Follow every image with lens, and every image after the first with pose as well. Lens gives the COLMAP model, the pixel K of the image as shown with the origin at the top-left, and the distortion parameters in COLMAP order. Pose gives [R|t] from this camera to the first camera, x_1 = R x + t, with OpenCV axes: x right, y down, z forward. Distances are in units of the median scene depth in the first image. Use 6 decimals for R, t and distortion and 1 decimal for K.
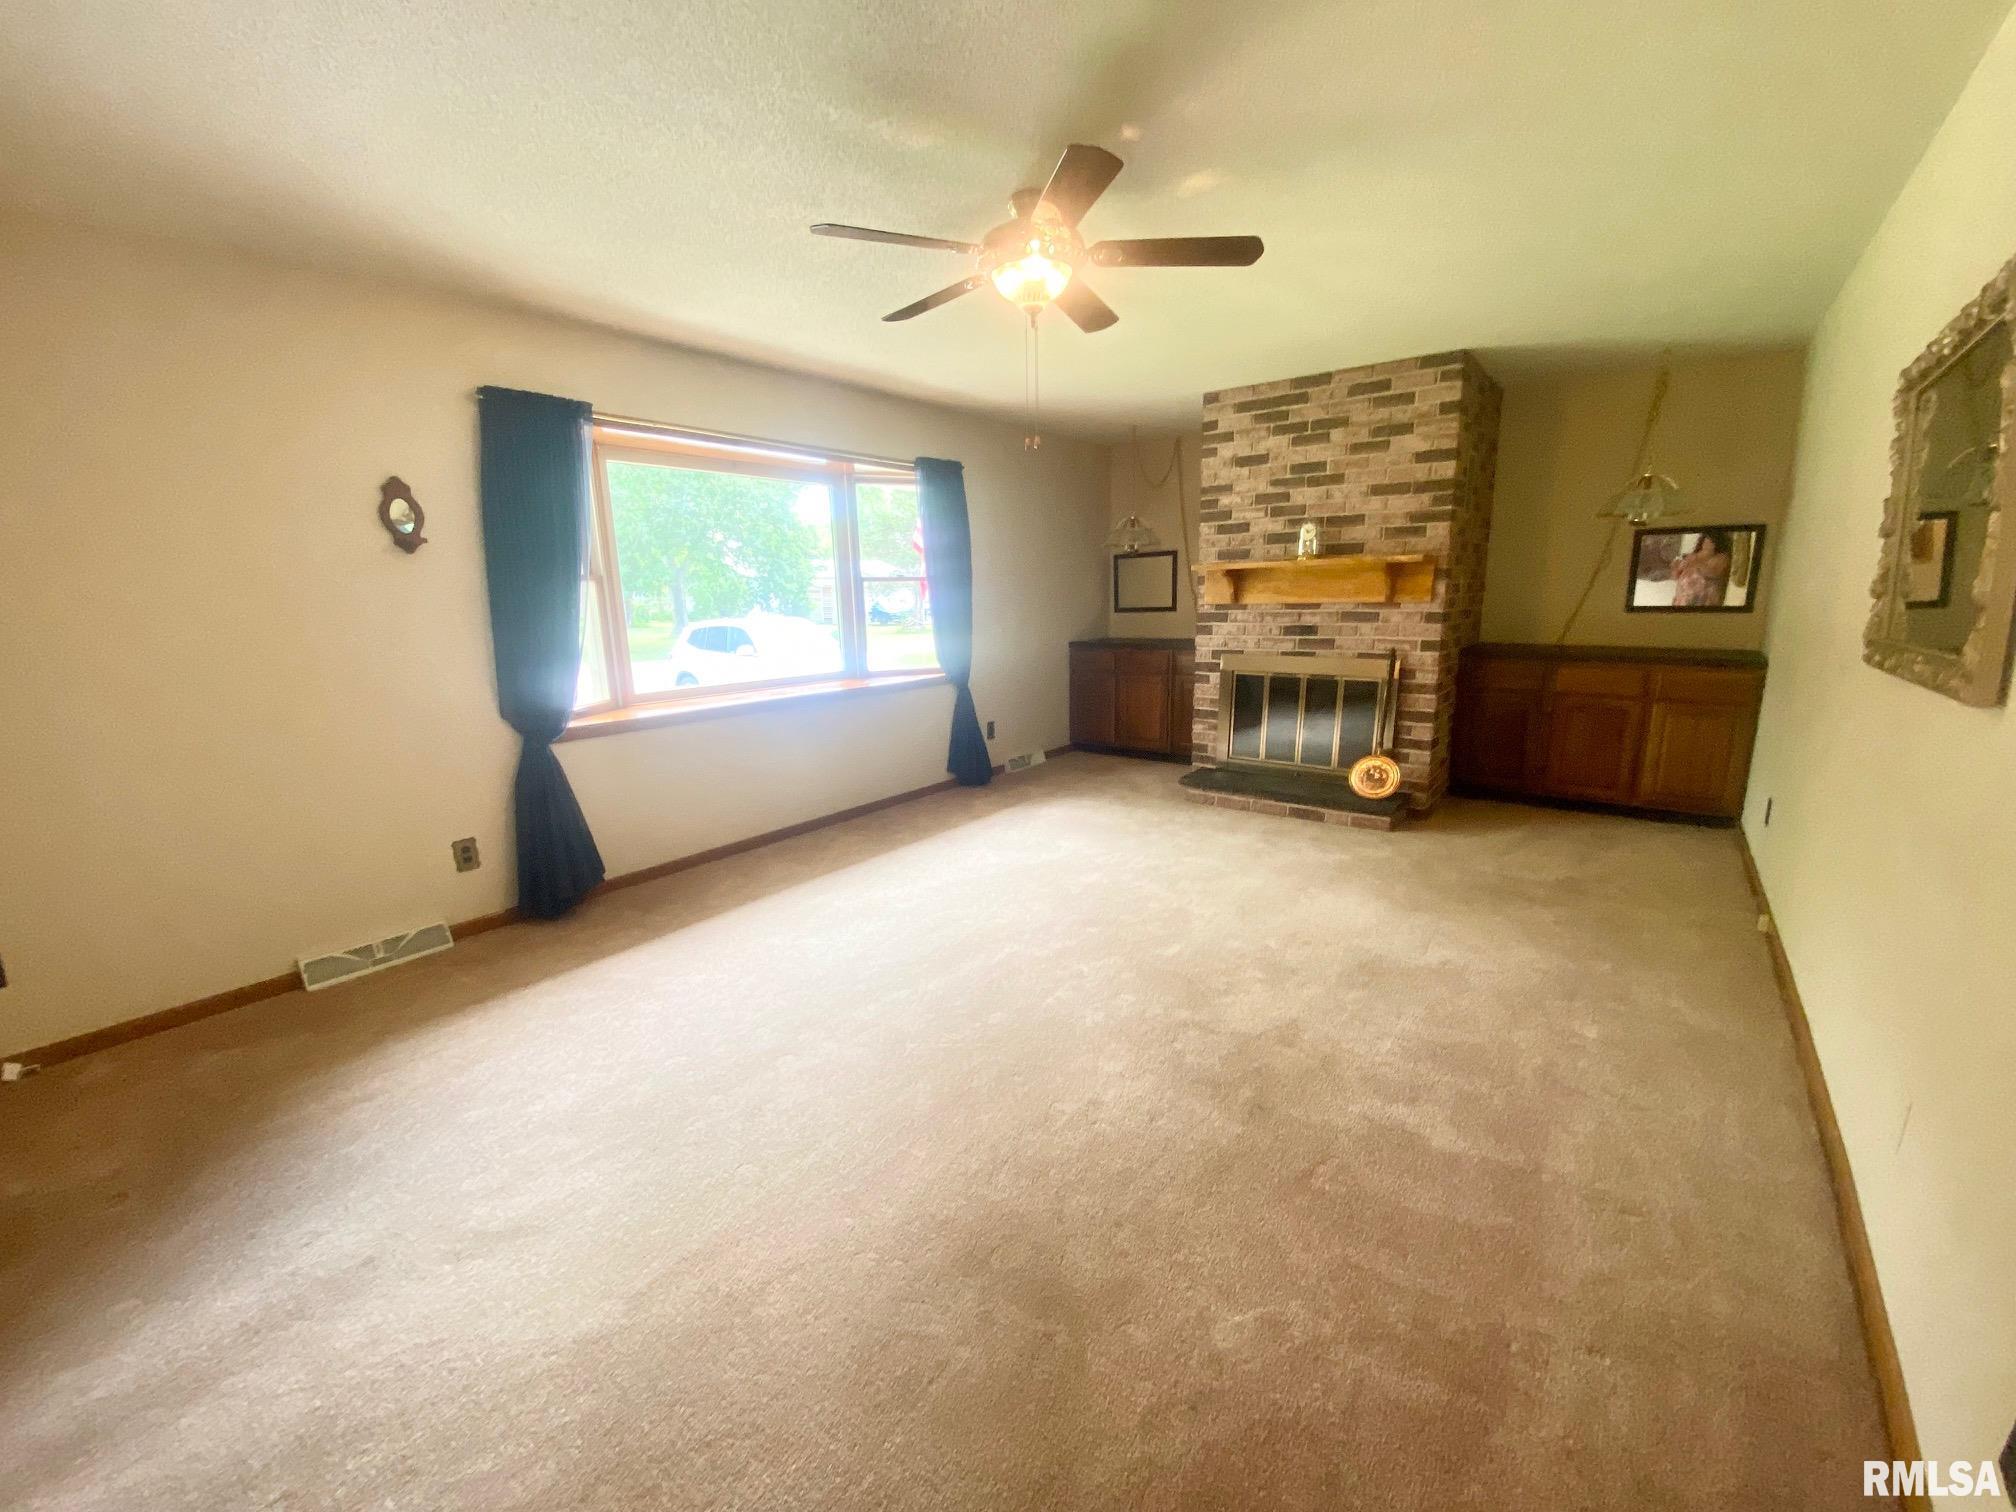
lens RADIAL K [[820.2, 0, 1006.4], [0, 820.2, 762.6], [0, 0, 1]] dist [0.036664, -0.030174]
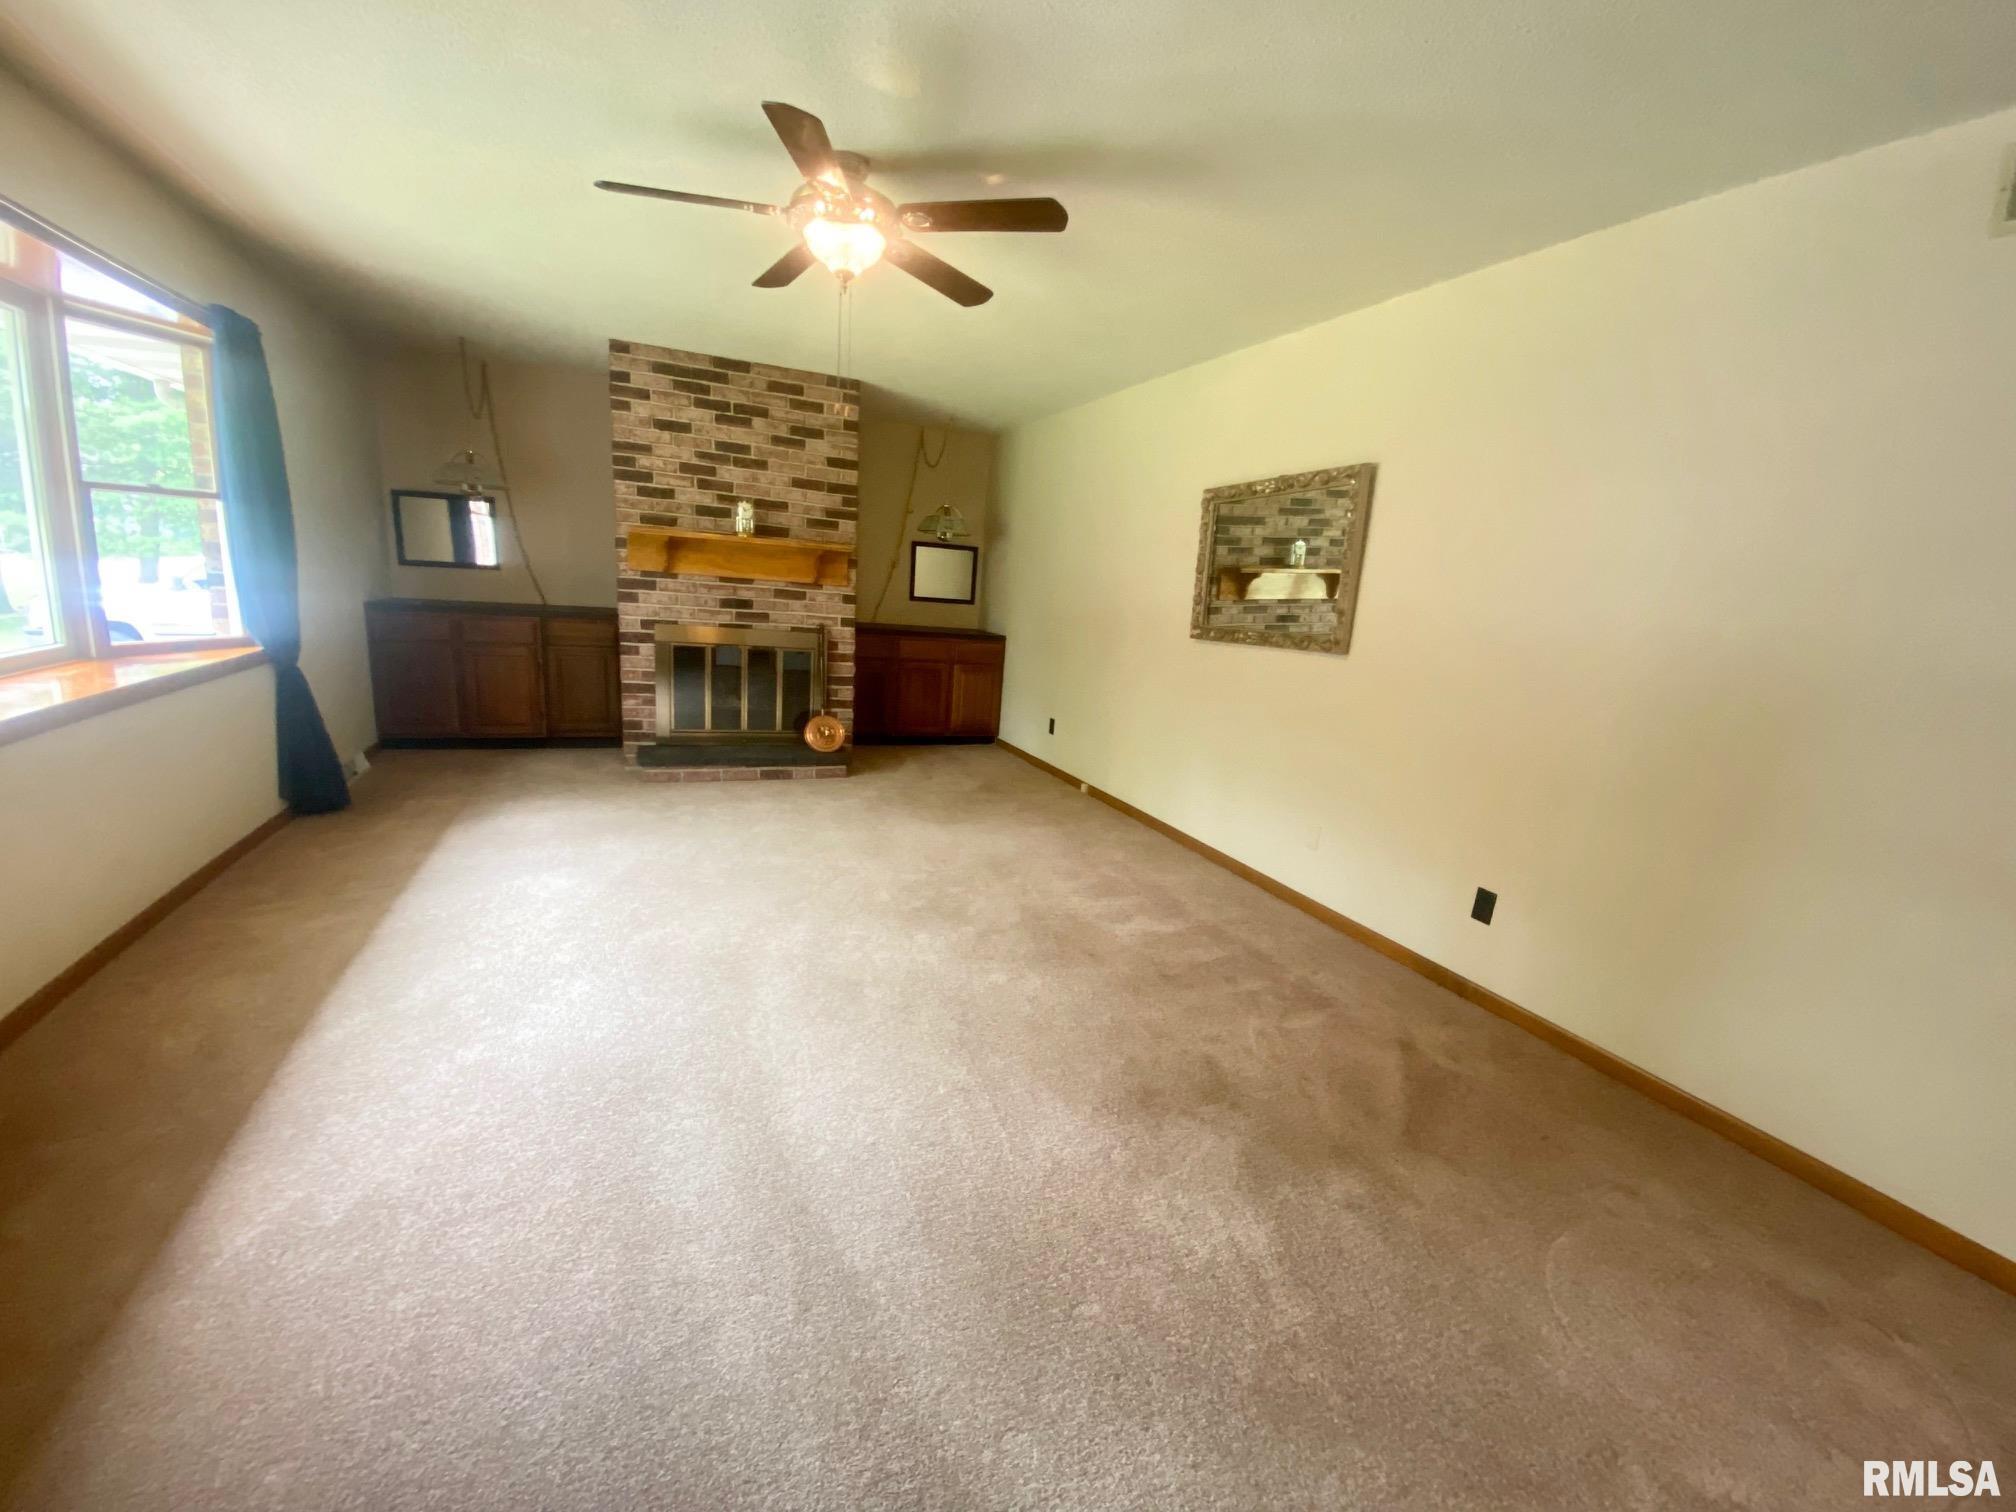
lens RADIAL K [[820.2, 0, 1006.4], [0, 820.2, 762.6], [0, 0, 1]] dist [0.036664, -0.030174]
pose [[0.472978, -0.130113, 0.871414, -0.442681], [0.100102, 0.990567, 0.093572, -0.024487], [-0.875369, 0.042973, 0.481542, 0.209895]]
